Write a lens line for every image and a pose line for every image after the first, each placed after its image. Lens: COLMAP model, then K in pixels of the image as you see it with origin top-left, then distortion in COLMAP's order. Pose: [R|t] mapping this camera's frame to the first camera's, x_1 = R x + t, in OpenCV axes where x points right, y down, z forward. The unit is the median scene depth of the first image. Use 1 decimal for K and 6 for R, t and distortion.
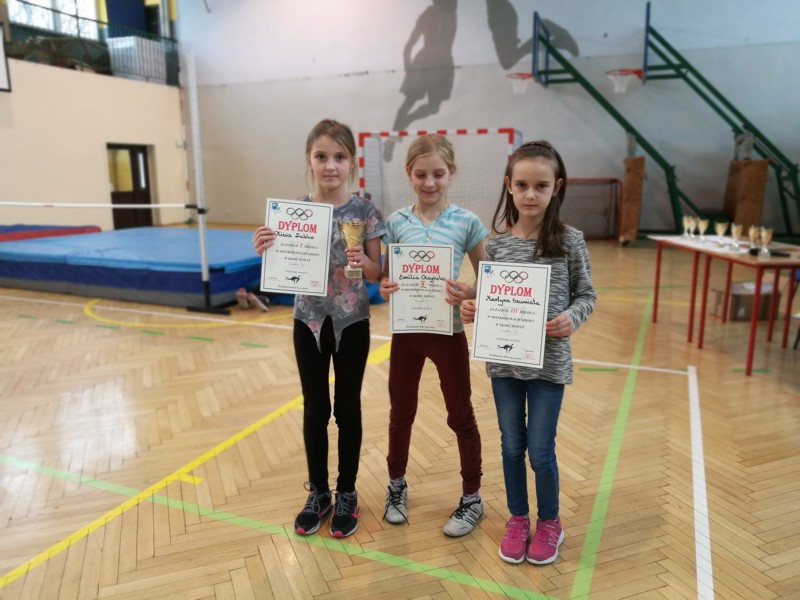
lens RADIAL K [[625.8, 0, 400.8], [0, 625.8, 303.8], [0, 0, 1]] dist [-0.046424, 0.059989]
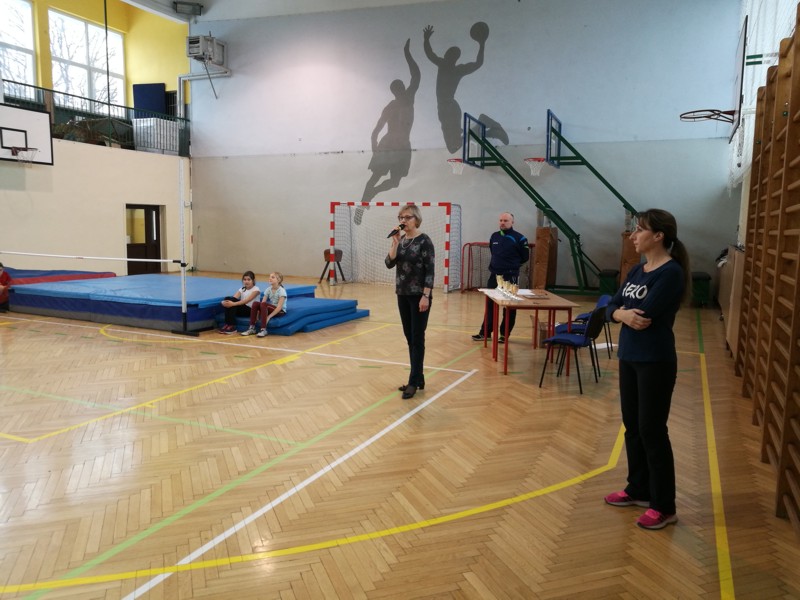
lens RADIAL K [[625.8, 0, 400.8], [0, 625.8, 303.8], [0, 0, 1]] dist [-0.046424, 0.059989]
pose [[0.999489, 0.024738, -0.020248, 0.109650], [-0.026336, 0.996209, -0.082908, 0.024815], [0.018120, 0.083399, 0.996352, -0.218242]]
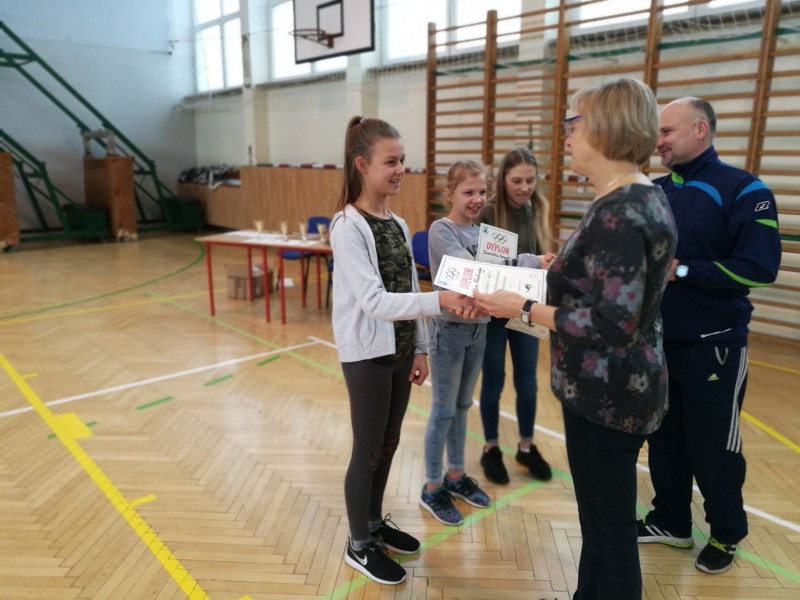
lens RADIAL K [[625.8, 0, 400.8], [0, 625.8, 303.8], [0, 0, 1]] dist [-0.046424, 0.059989]
pose [[0.421291, -0.207217, 0.882935, -0.199742], [0.182964, 0.972950, 0.141042, -0.039306], [-0.888278, 0.102126, 0.447809, 0.093306]]
